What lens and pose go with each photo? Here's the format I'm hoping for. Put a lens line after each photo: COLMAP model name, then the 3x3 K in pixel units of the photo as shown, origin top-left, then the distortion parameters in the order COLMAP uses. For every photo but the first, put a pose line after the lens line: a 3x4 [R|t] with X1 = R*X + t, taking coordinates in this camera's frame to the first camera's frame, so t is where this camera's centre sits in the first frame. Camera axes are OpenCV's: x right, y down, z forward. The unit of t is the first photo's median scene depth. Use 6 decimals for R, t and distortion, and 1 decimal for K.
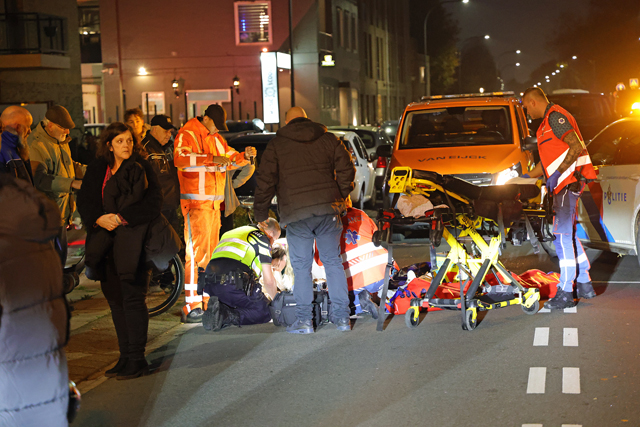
lens RADIAL K [[1834.2, 0, 320.0], [0, 1834.2, 213.5], [0, 0, 1]] dist [0.462571, 0.020080]
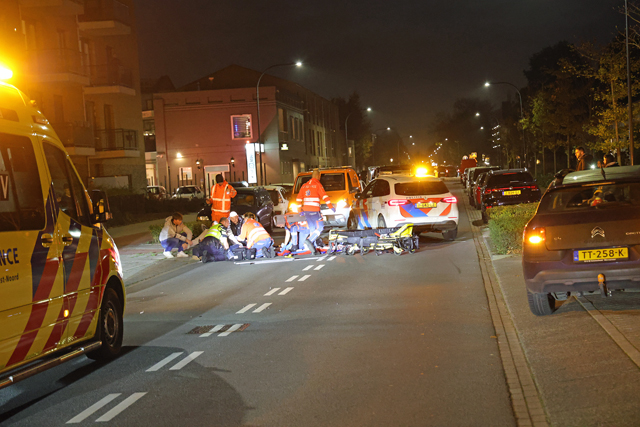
lens RADIAL K [[1195.7, 0, 320.0], [0, 1195.7, 213.5], [0, 0, 1]] dist [0.029255, 0.098690]
pose [[0.999583, -0.022927, 0.017574, 0.016948], [0.023327, 0.999465, -0.022913, 0.007509], [-0.017039, 0.023313, 0.999583, -0.143059]]
